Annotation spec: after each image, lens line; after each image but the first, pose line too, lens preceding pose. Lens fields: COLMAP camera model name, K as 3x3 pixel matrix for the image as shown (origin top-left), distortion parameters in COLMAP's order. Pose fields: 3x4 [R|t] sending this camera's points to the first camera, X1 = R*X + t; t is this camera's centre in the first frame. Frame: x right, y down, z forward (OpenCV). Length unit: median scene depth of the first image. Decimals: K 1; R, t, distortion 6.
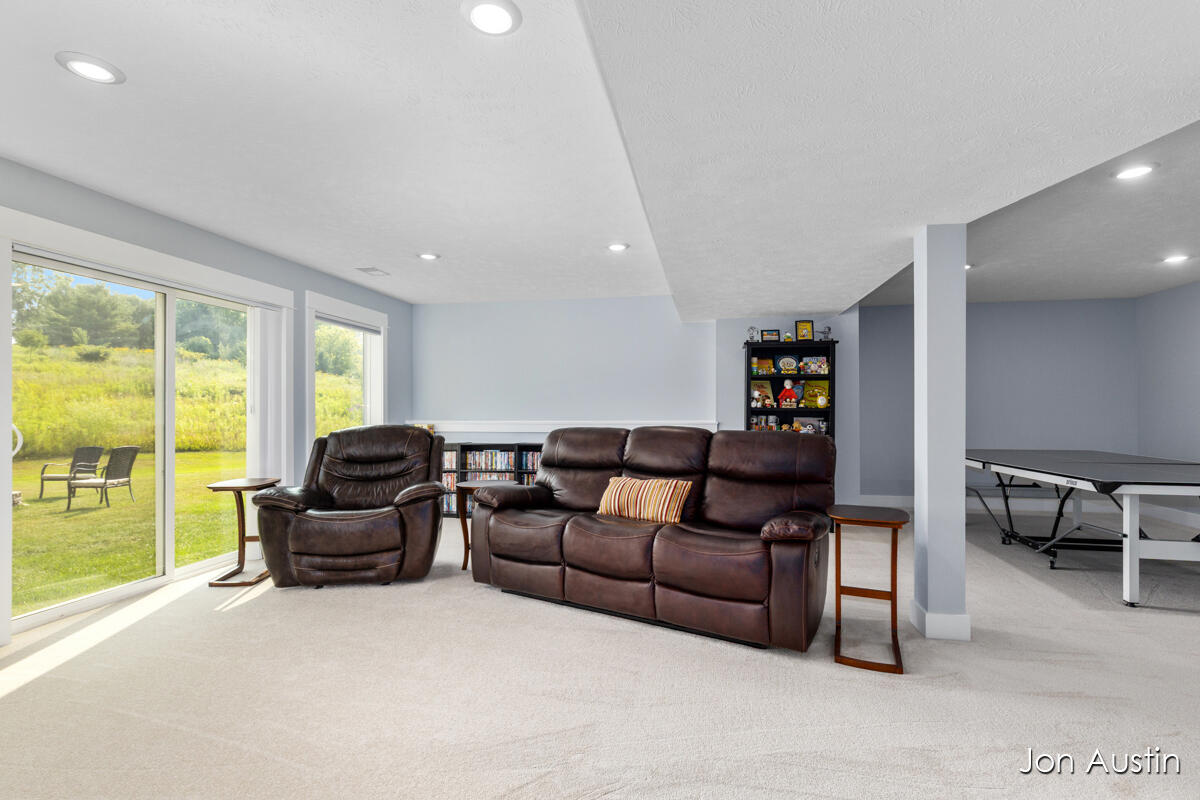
lens RADIAL K [[546.1, 0, 603.3], [0, 546.1, 408.6], [0, 0, 1]] dist [0.000221, -0.000012]
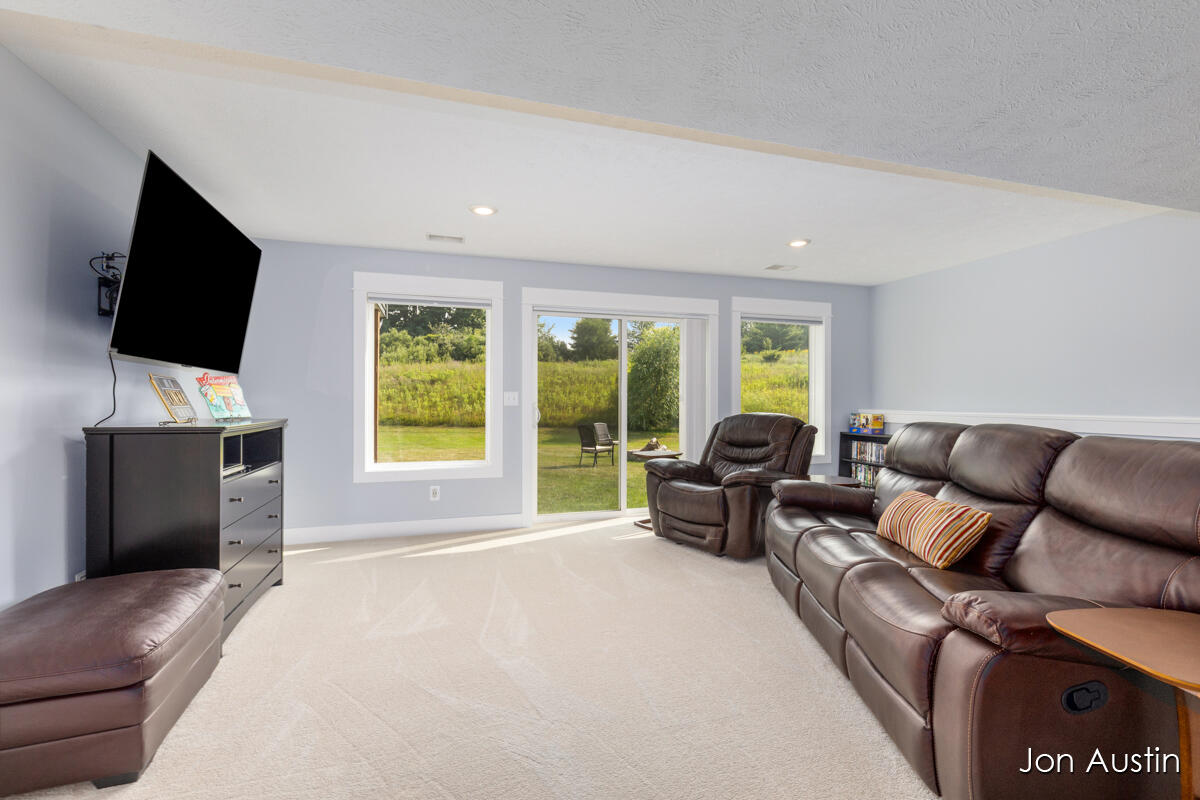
lens RADIAL K [[536.5, 0, 605.2], [0, 536.5, 398.6], [0, 0, 1]] dist [0.000847, 0.000216]
pose [[0.467573, -0.000031, -0.883955, 0.314752], [0.002726, 0.999995, 0.001407, -0.000043], [0.883950, -0.003067, 0.467571, 0.197990]]
